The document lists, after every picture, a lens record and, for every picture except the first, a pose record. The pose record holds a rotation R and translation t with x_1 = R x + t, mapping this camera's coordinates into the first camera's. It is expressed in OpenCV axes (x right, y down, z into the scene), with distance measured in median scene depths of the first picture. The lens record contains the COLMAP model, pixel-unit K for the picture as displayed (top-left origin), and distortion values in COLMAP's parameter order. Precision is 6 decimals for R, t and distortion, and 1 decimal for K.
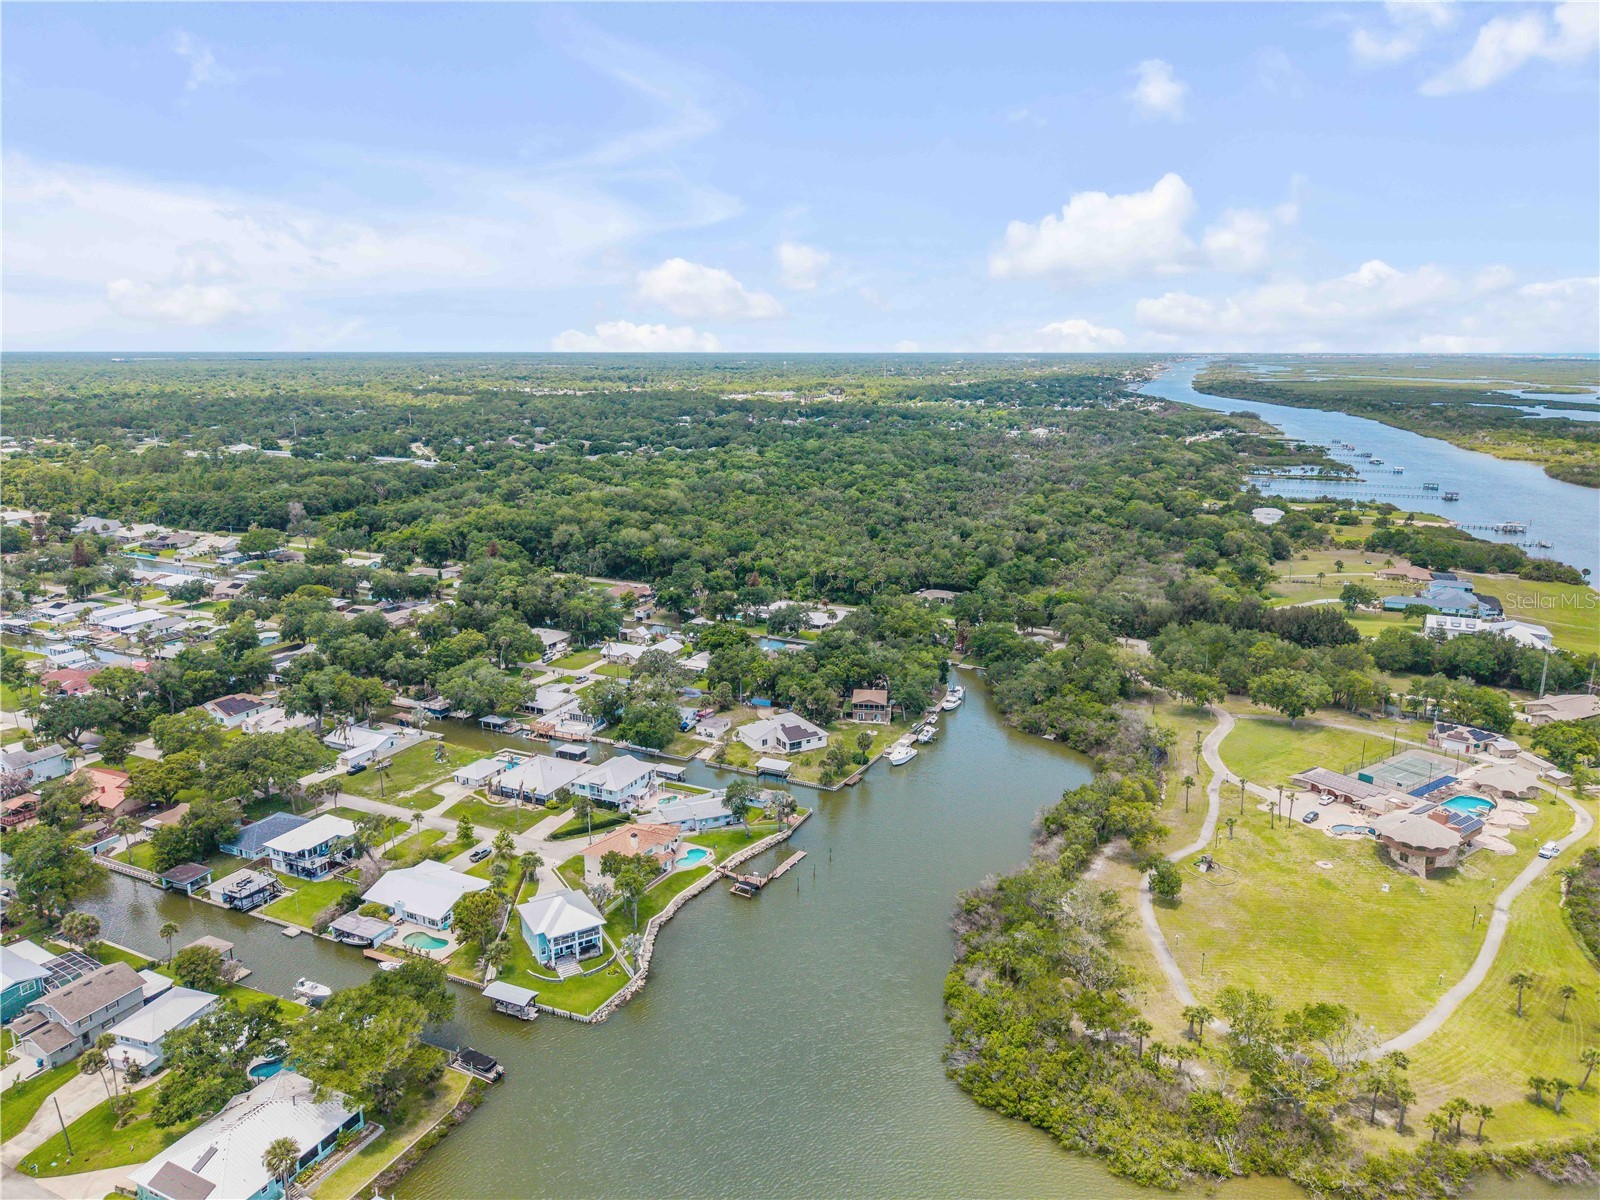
lens RADIAL K [[1062.6, 0, 800.0], [0, 1062.6, 600.0], [0, 0, 1]] dist [0.060352, -0.086586]
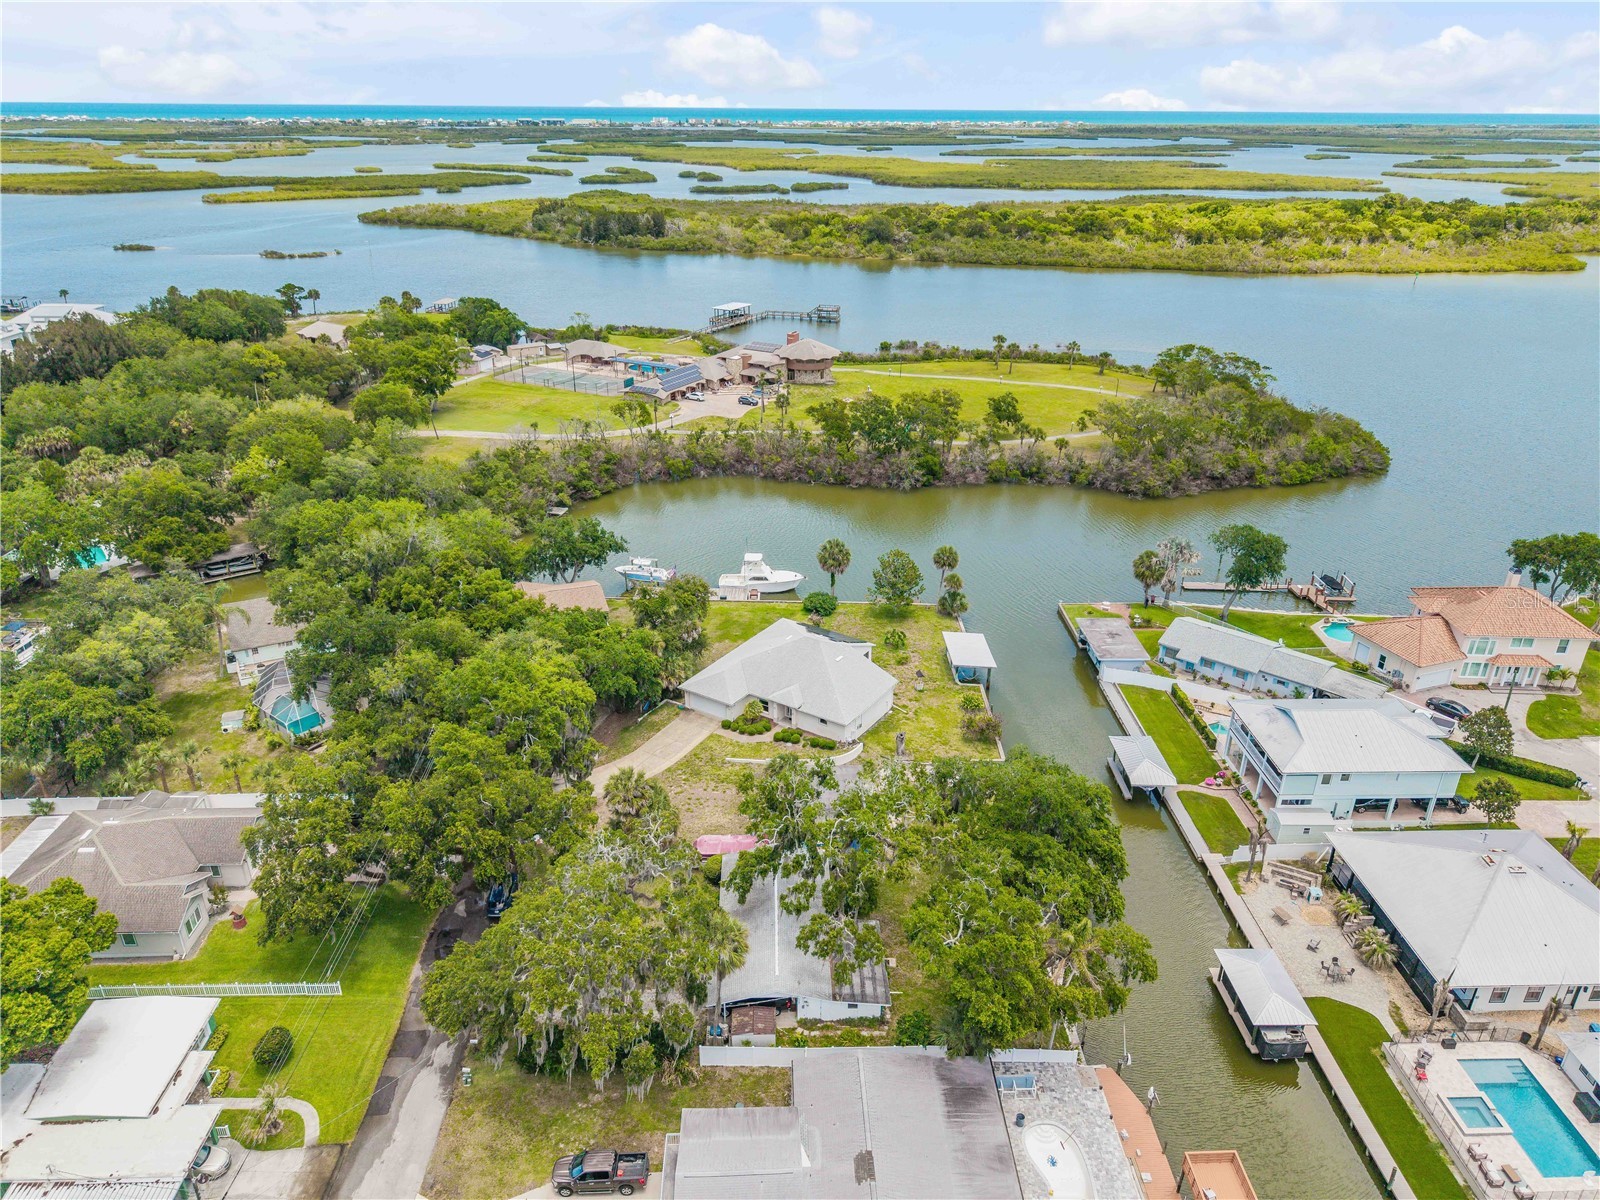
lens RADIAL K [[1072.7, 0, 801.2], [0, 1072.7, 601.8], [0, 0, 1]] dist [0.013566, -0.012444]
pose [[-0.462895, -0.375792, 0.802813, -0.253993], [0.187066, 0.843875, 0.502873, -0.080846], [-0.866449, 0.382957, -0.320328, 0.850159]]
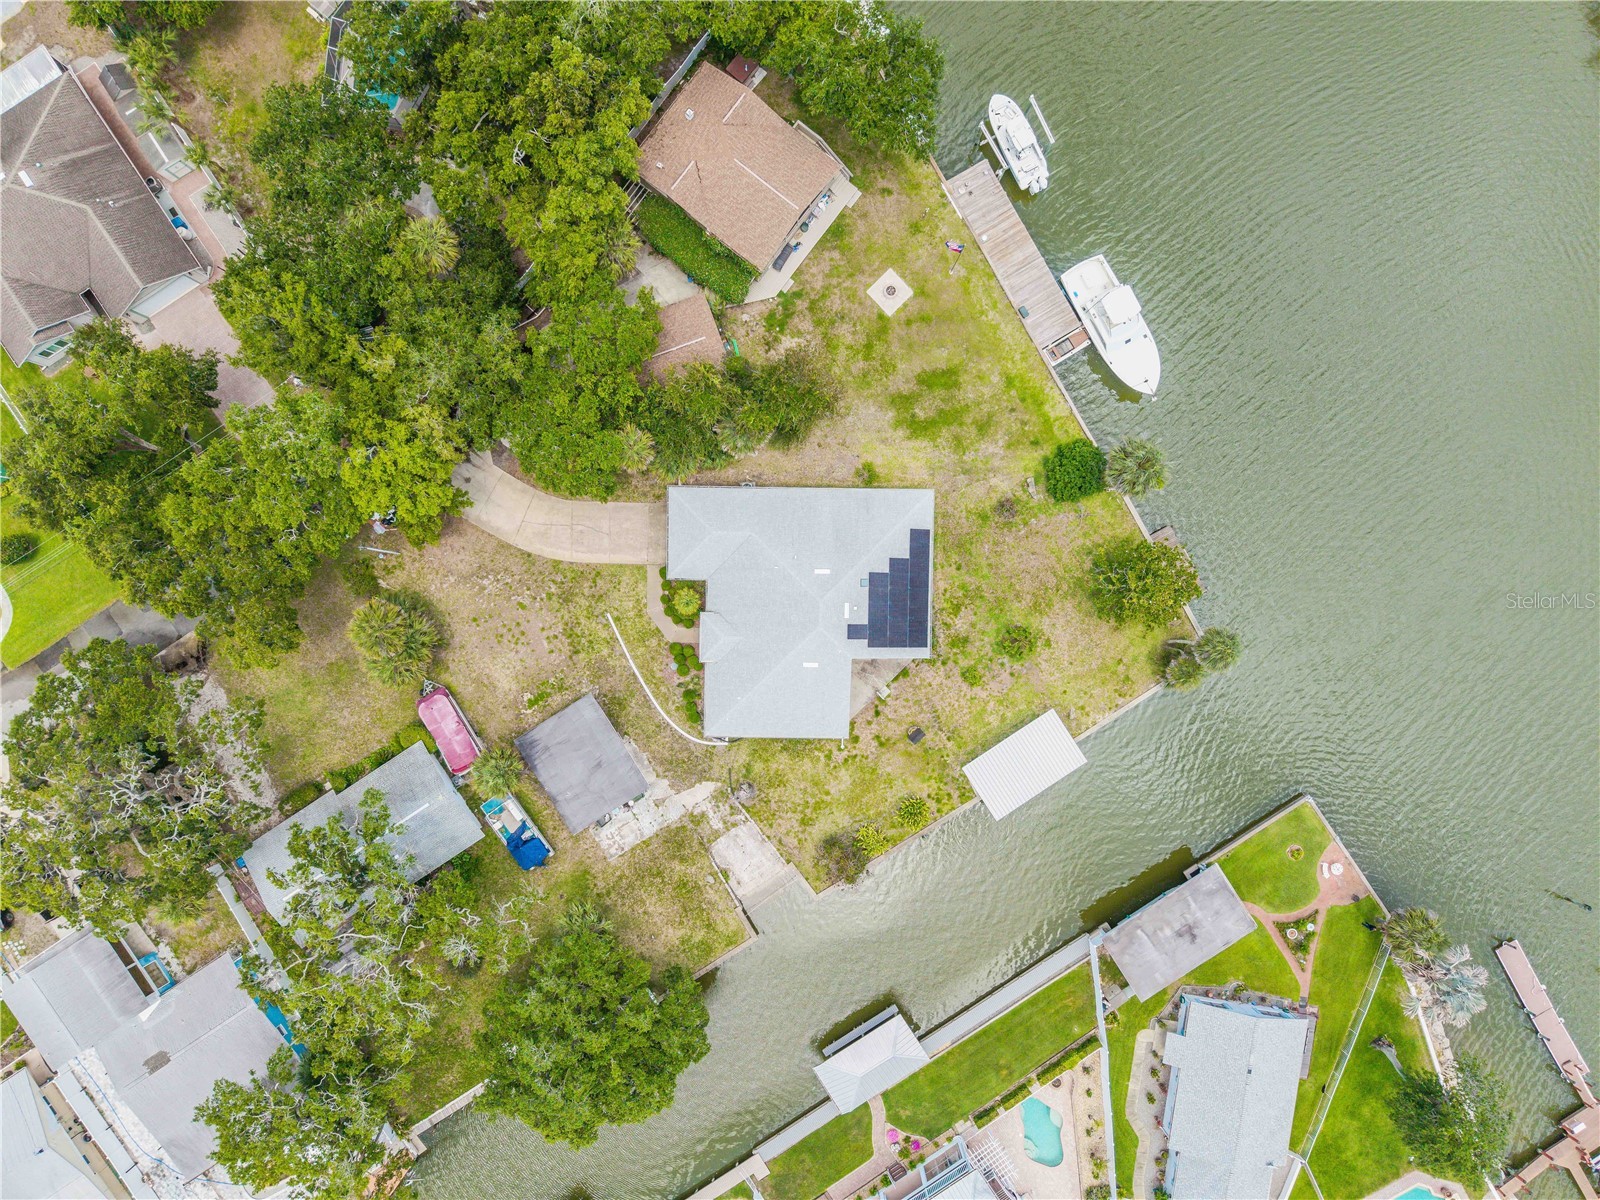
lens RADIAL K [[1072.7, 0, 801.2], [0, 1072.7, 601.8], [0, 0, 1]] dist [0.013566, -0.012444]
pose [[0.509649, -0.860381, -0.001587, -0.012010], [0.173163, 0.100766, 0.979725, -0.119606], [-0.842777, -0.499591, 0.200341, 0.716014]]
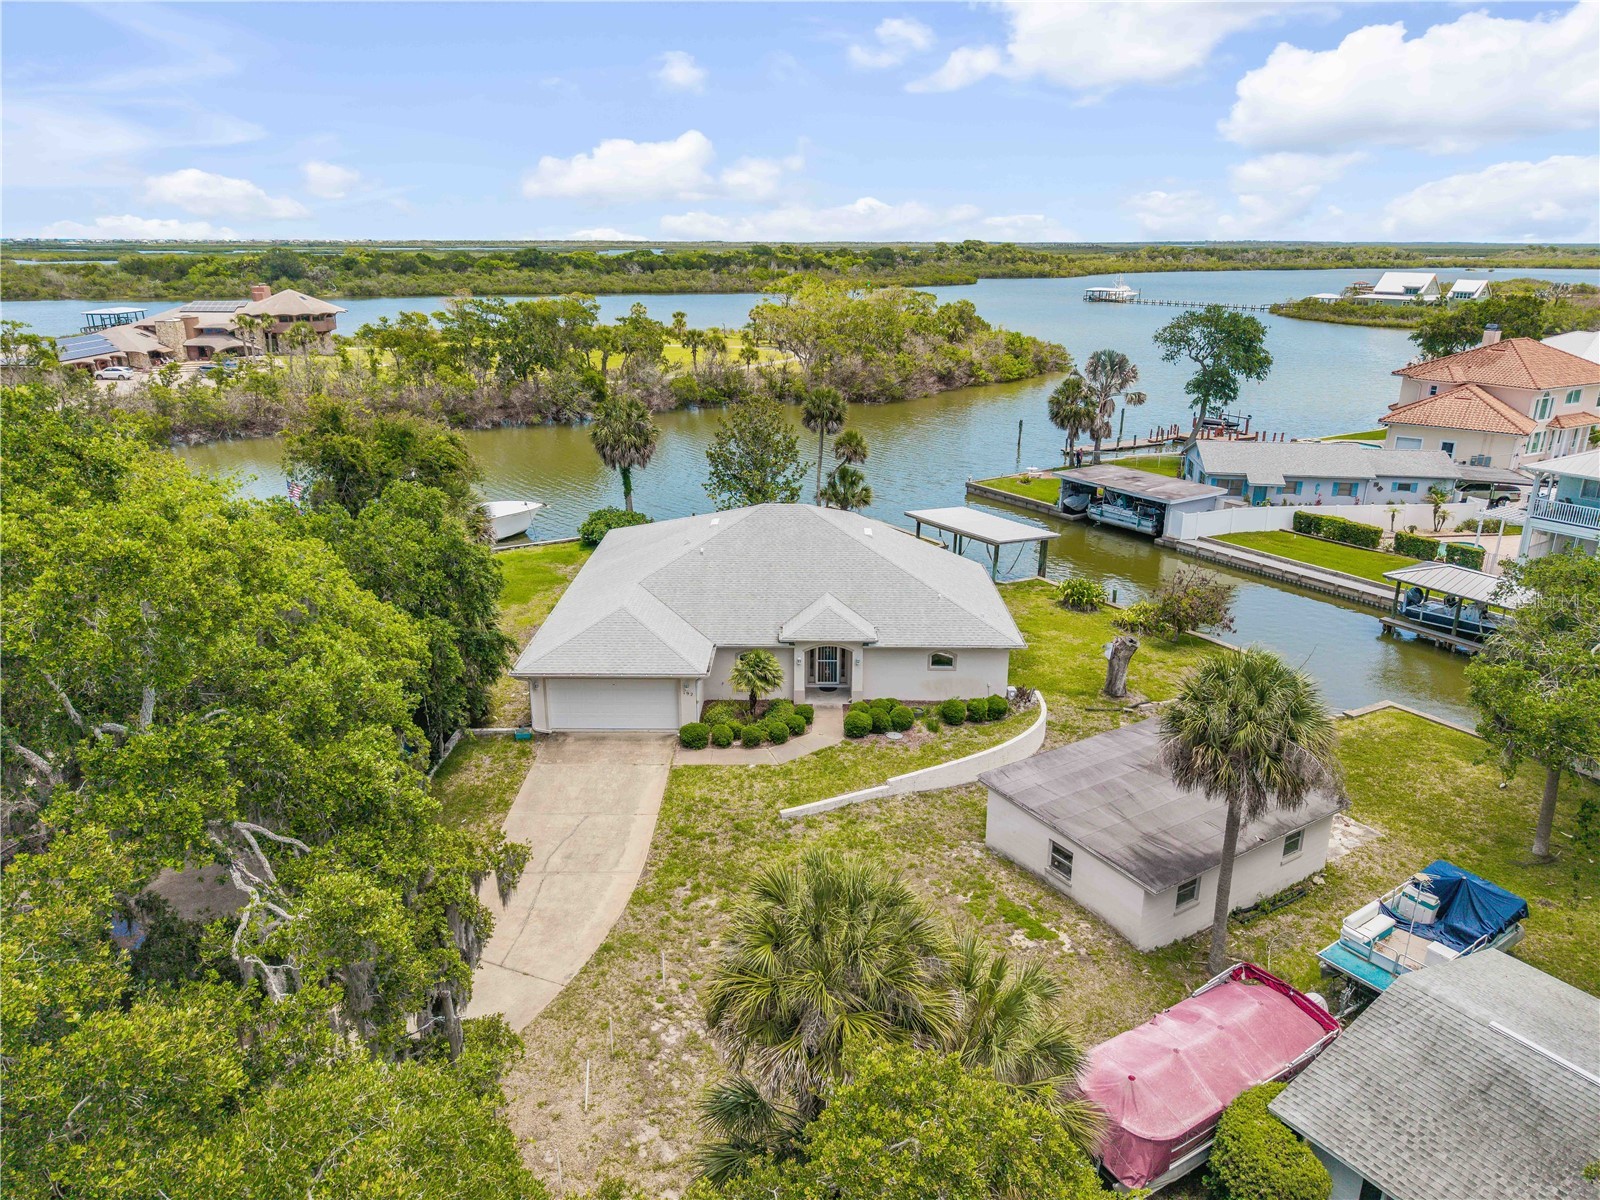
lens RADIAL K [[1072.7, 0, 801.2], [0, 1072.7, 601.8], [0, 0, 1]] dist [0.013566, -0.012444]
pose [[-0.862753, -0.164446, 0.478137, -0.076994], [0.107777, 0.864091, 0.491662, 0.031156], [-0.494006, 0.475715, -0.727773, 0.849879]]
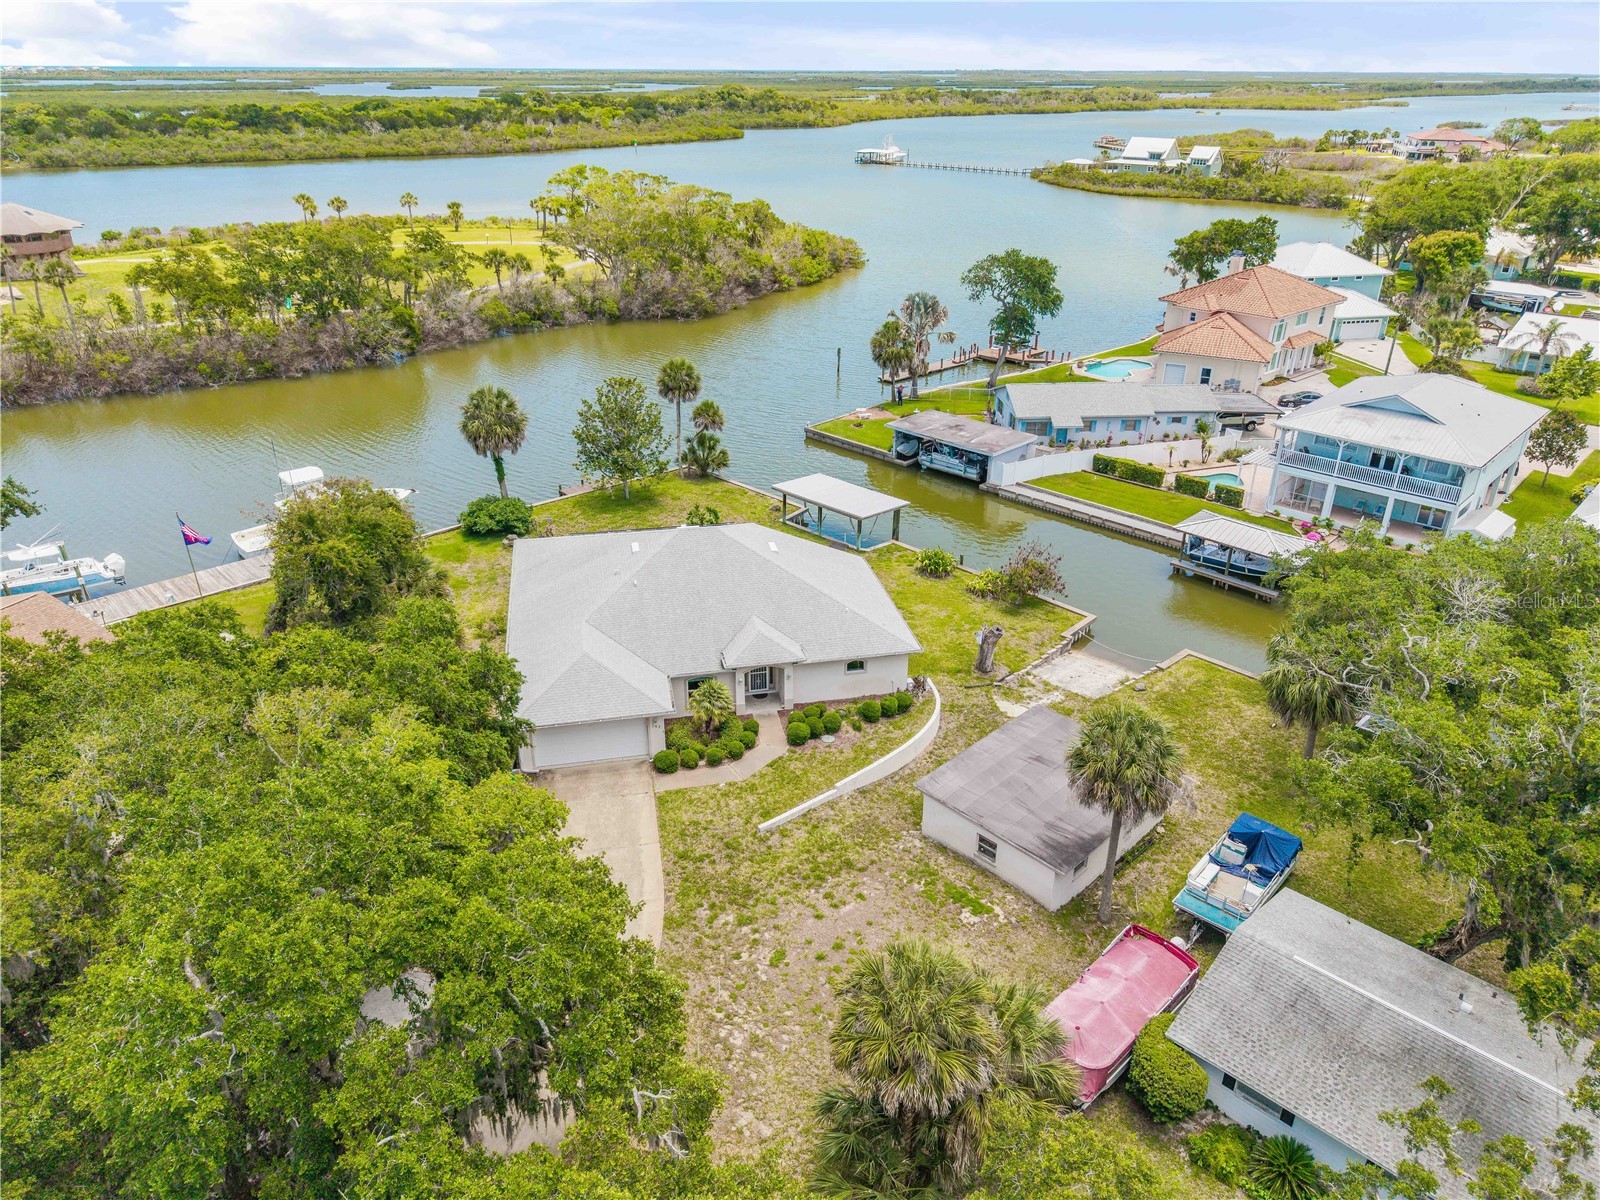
lens RADIAL K [[1072.7, 0, 801.2], [0, 1072.7, 601.8], [0, 0, 1]] dist [0.013566, -0.012444]
pose [[-0.950734, -0.142348, 0.275396, -0.066824], [0.063141, 0.780810, 0.621570, 0.002879], [-0.303511, 0.608336, -0.733354, 0.859884]]
